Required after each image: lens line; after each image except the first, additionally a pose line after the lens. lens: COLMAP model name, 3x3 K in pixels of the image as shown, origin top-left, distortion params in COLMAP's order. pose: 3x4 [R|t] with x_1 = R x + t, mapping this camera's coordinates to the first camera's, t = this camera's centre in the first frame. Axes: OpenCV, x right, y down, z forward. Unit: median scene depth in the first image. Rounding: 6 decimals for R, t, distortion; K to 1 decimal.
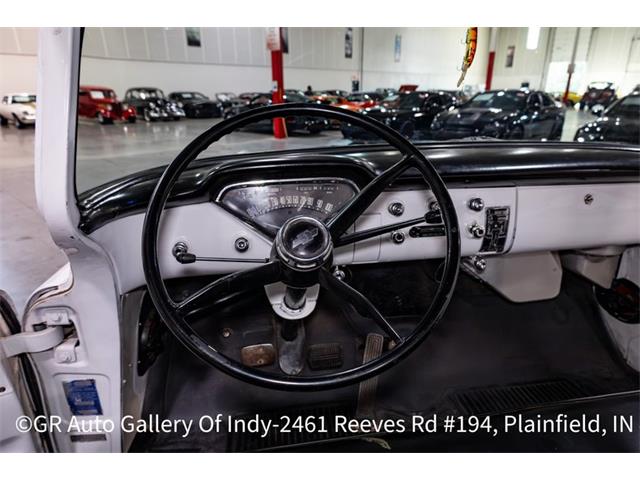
lens RADIAL K [[410.9, 0, 320.0], [0, 410.9, 240.0], [0, 0, 1]] dist [-0.000932, 0.003594]
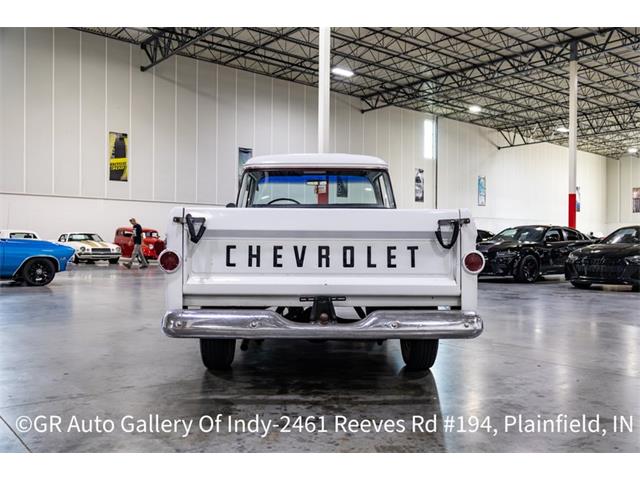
lens RADIAL K [[600.3, 0, 320.0], [0, 600.3, 240.0], [0, 0, 1]] dist [0.012387, 0.010640]
pose [[0.989528, 0.007260, -0.144160, 0.222628], [-0.057029, 0.937142, -0.344255, 0.334269], [0.132599, 0.348872, 0.927742, -0.716637]]
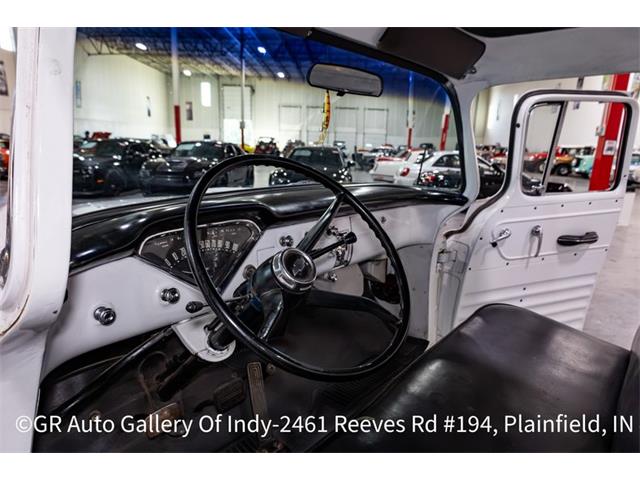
lens RADIAL K [[409.7, 0, 310.8], [0, 409.7, 239.3], [0, 0, 1]] dist [0.019653, 0.001686]
pose [[0.775091, -0.116533, 0.621011, -0.036860], [0.185127, 0.981597, -0.046862, -0.000903], [-0.604121, 0.151288, 0.782400, 0.002078]]
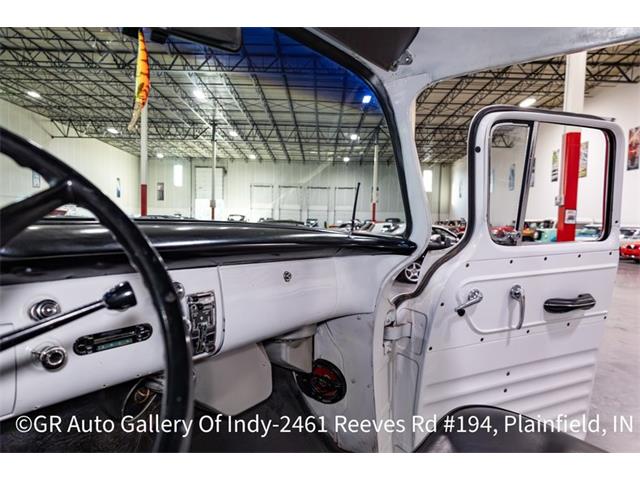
lens RADIAL K [[411.5, 0, 309.3], [0, 411.5, 250.4], [0, 0, 1]] dist [0.030143, 0.000148]
pose [[0.735017, -0.029720, 0.677398, 0.004609], [0.214181, 0.958064, -0.190365, 0.002676], [-0.643333, 0.285007, 0.710559, 0.022777]]
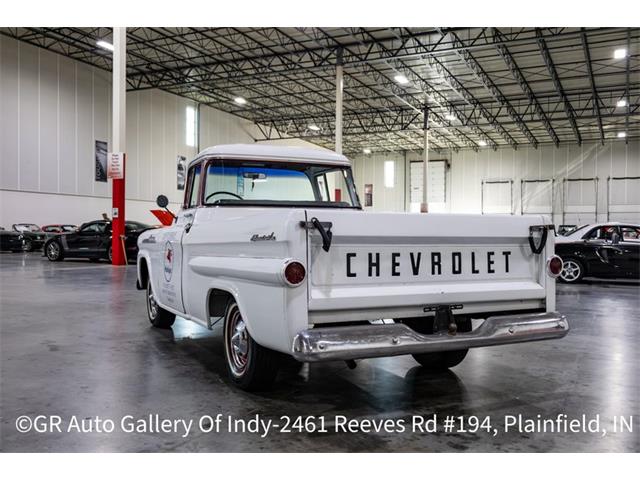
lens RADIAL K [[600.3, 0, 320.0], [0, 600.3, 240.0], [0, 0, 1]] dist [0.012387, 0.010640]
pose [[0.956342, 0.007140, 0.292162, -0.082129], [0.089978, 0.943948, -0.317595, 0.300277], [-0.278053, 0.330017, 0.902095, -0.658948]]
